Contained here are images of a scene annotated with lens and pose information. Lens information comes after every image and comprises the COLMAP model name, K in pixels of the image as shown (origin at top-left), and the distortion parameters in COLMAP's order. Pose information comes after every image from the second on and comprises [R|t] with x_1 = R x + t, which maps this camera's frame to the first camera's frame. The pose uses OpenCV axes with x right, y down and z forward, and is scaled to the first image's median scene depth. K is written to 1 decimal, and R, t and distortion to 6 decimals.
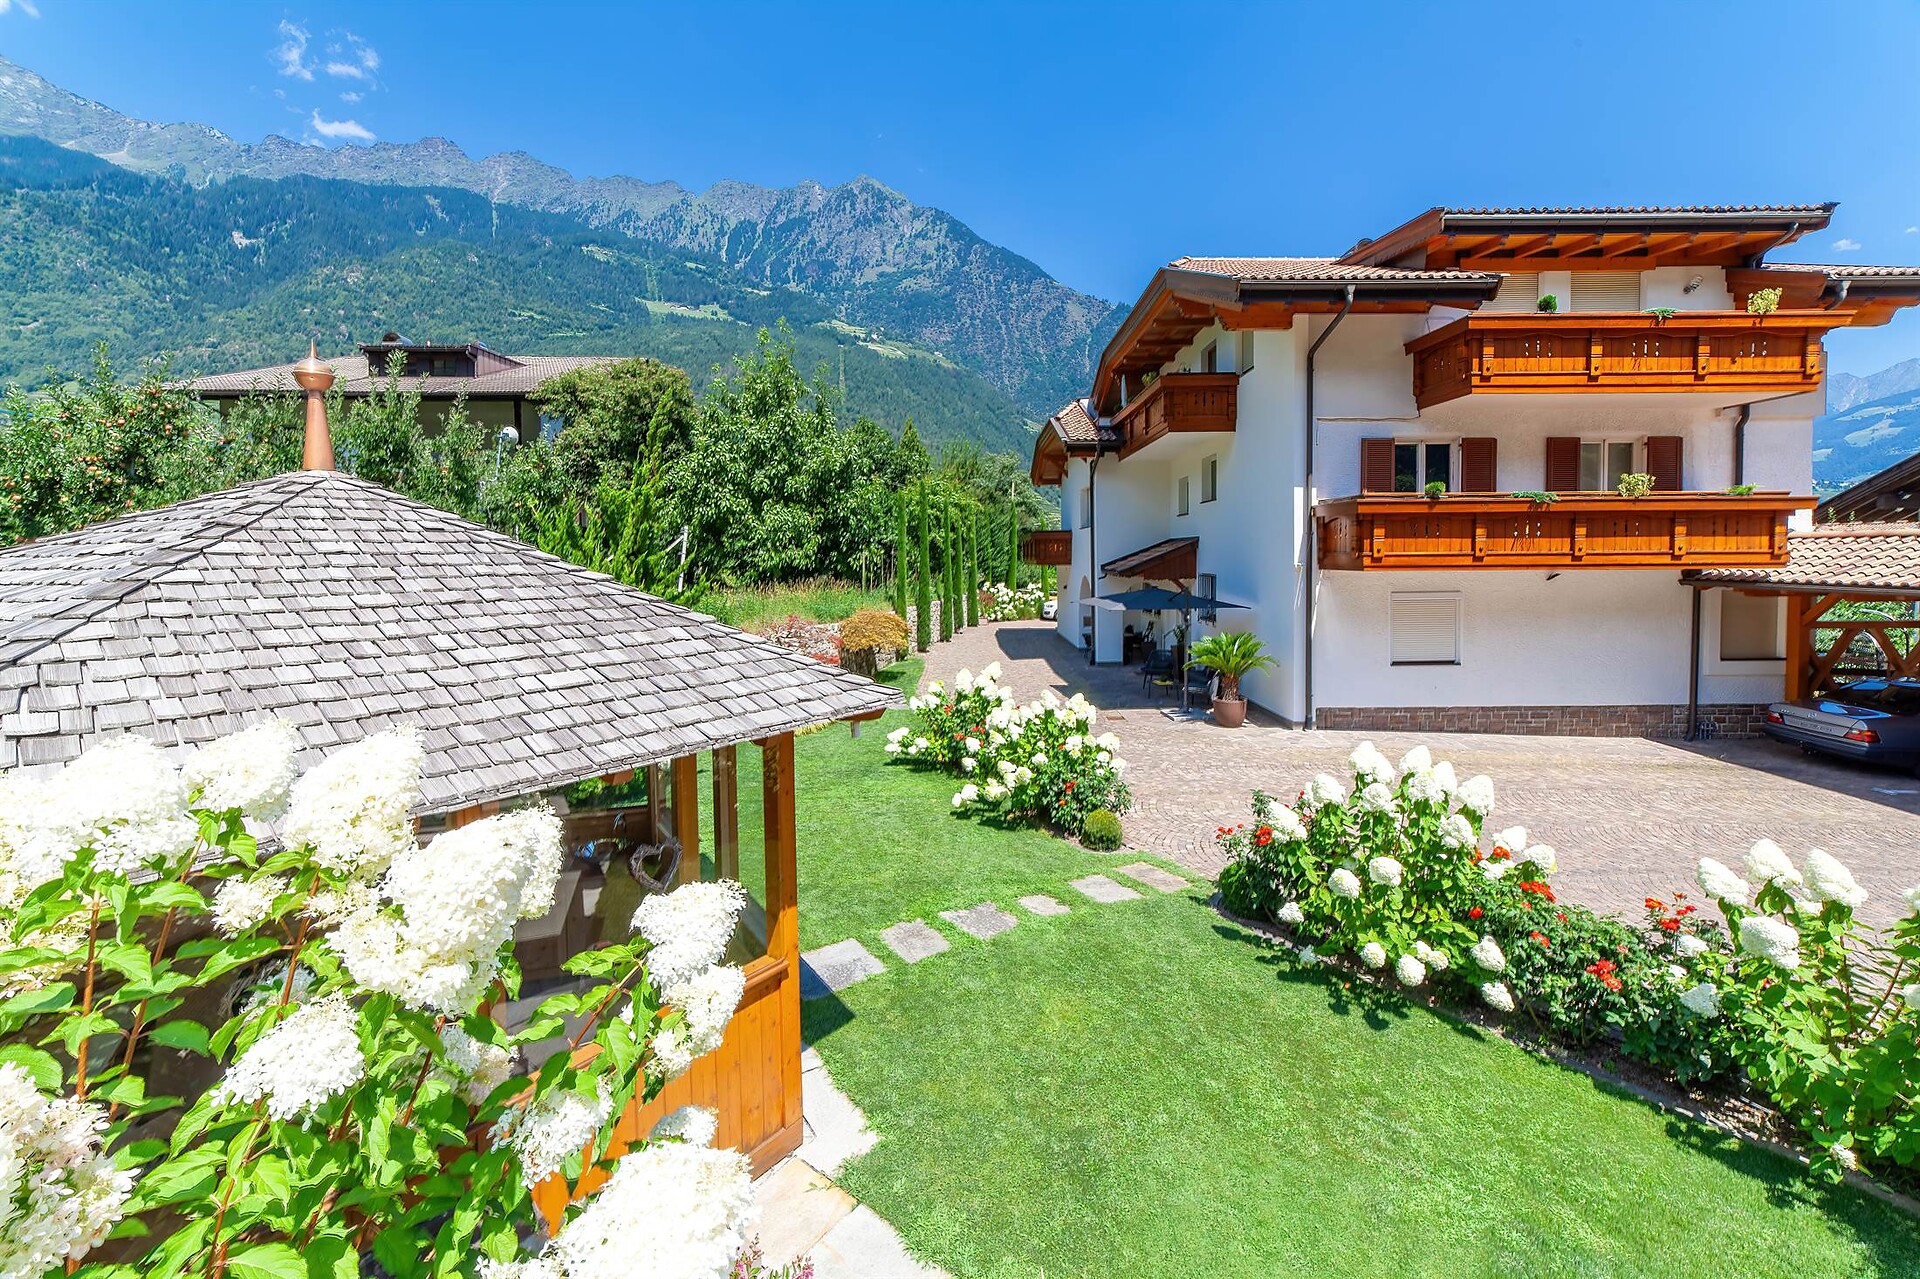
lens RADIAL K [[783.3, 0, 977.6], [0, 783.3, 569.5], [0, 0, 1]] dist [-0.000307, 0.000118]
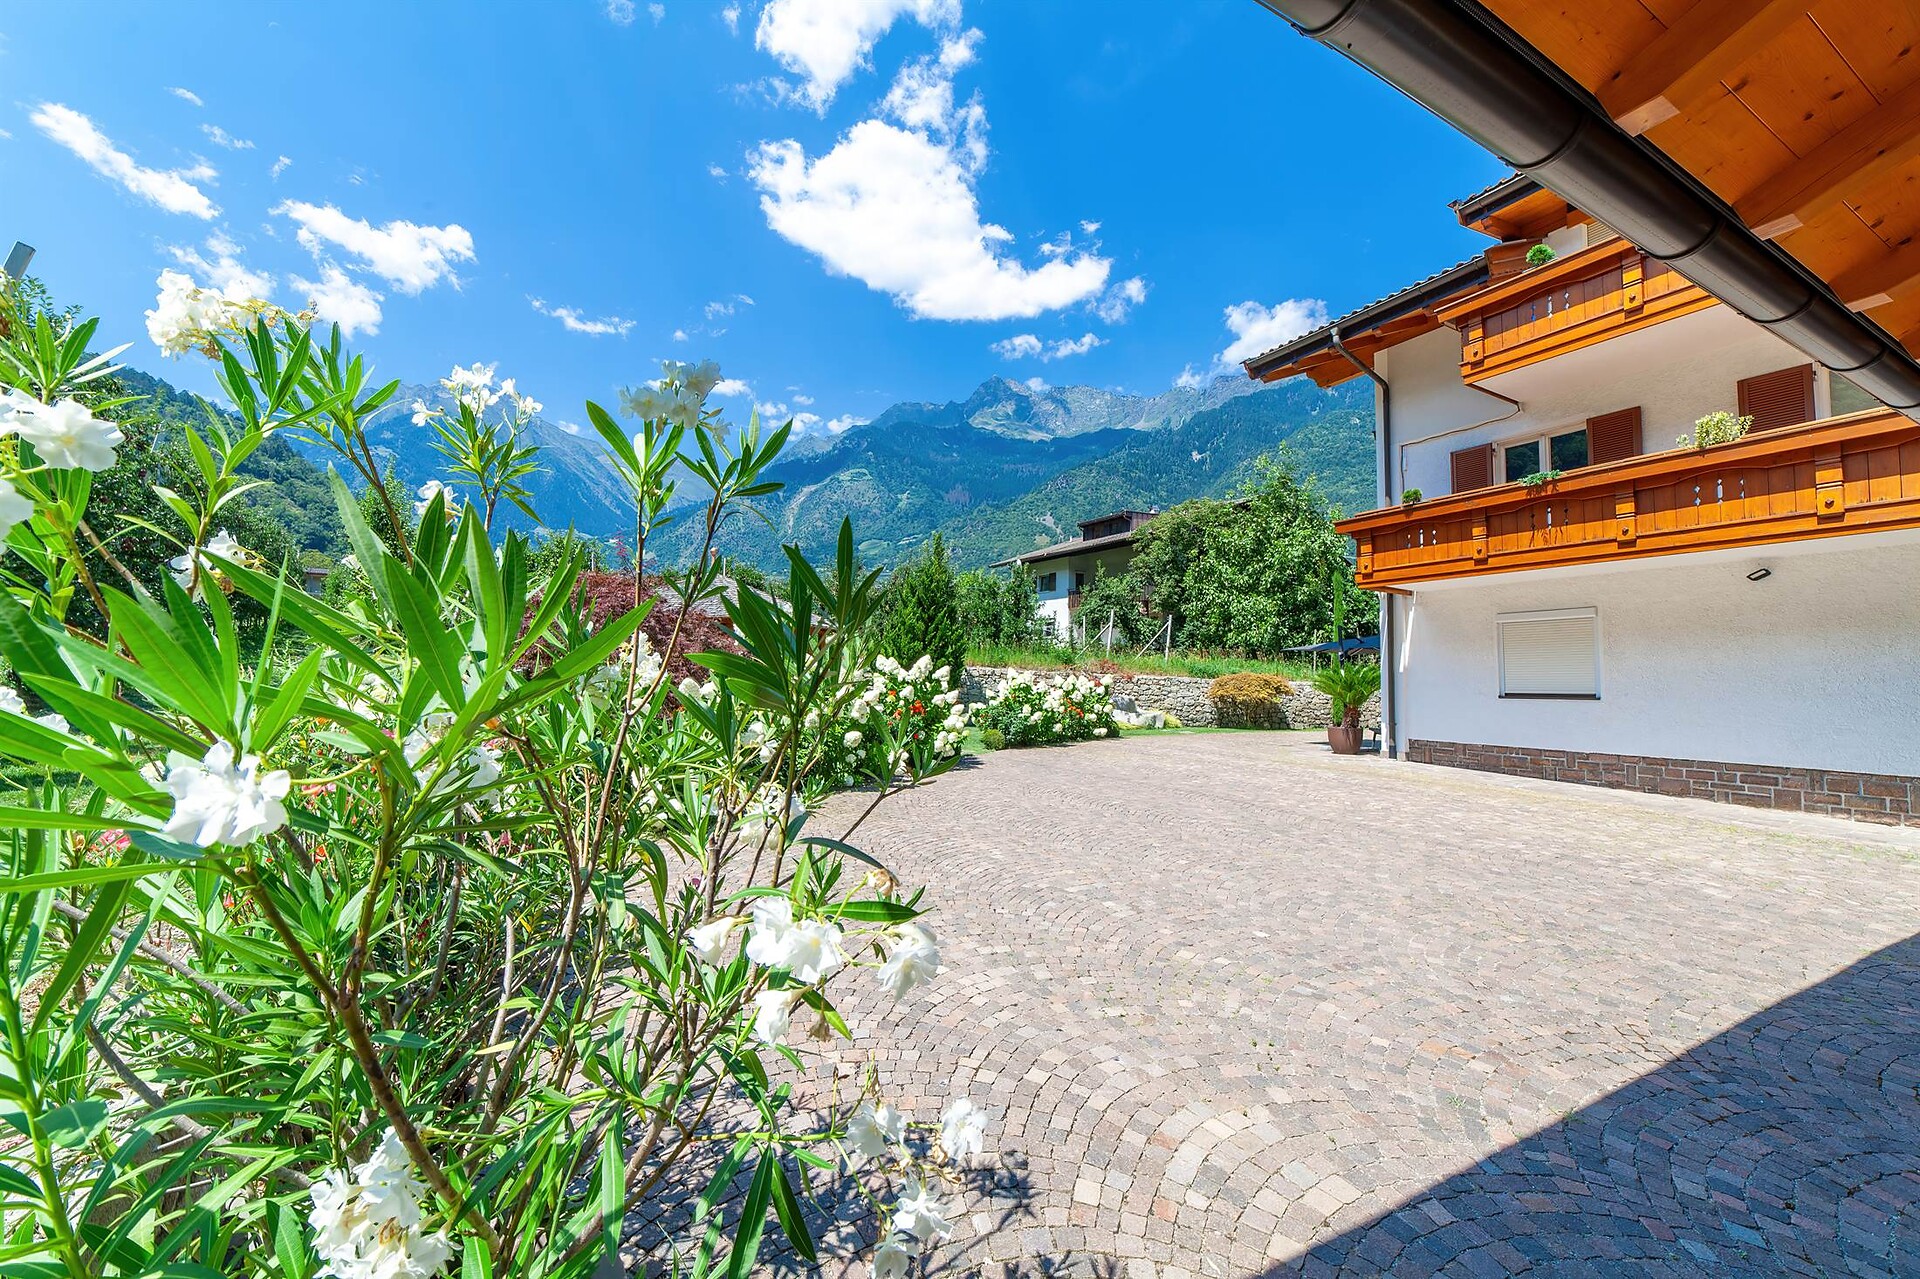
lens RADIAL K [[783.3, 0, 977.6], [0, 783.3, 569.5], [0, 0, 1]] dist [-0.000307, 0.000118]
pose [[0.485133, -0.123356, -0.865696, 1.000114], [-0.024902, 0.987649, -0.154689, 0.129512], [0.874086, 0.096602, 0.476069, 0.073574]]
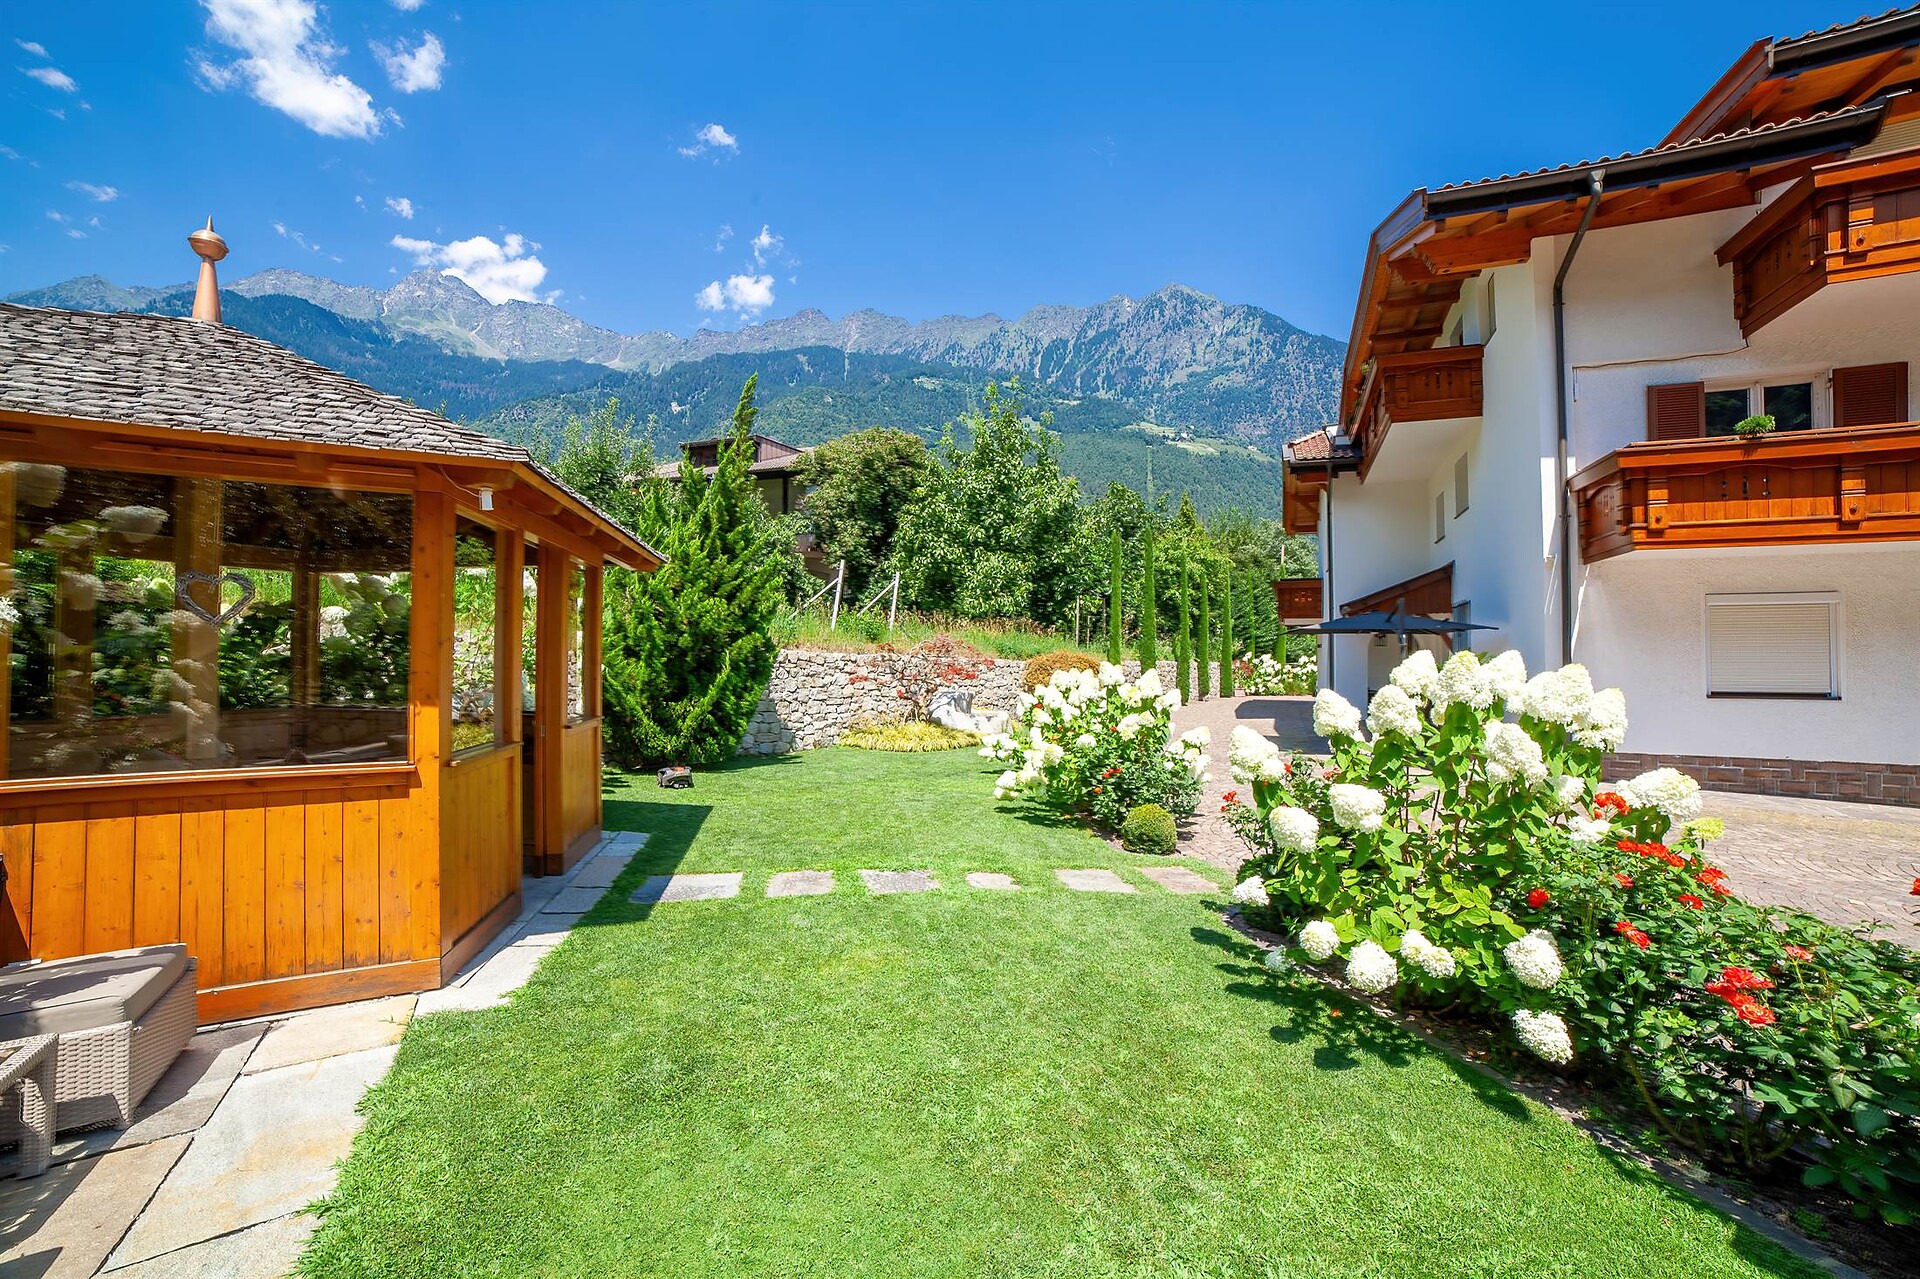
lens RADIAL K [[790.6, 0, 960.0], [0, 790.6, 639.5], [0, 0, 1]] dist [-0.117646, 0.042918]
pose [[0.919050, -0.000607, -0.394140, 0.168326], [-0.013589, 0.999355, -0.033227, 0.100532], [0.393906, 0.035894, 0.918450, 0.126089]]
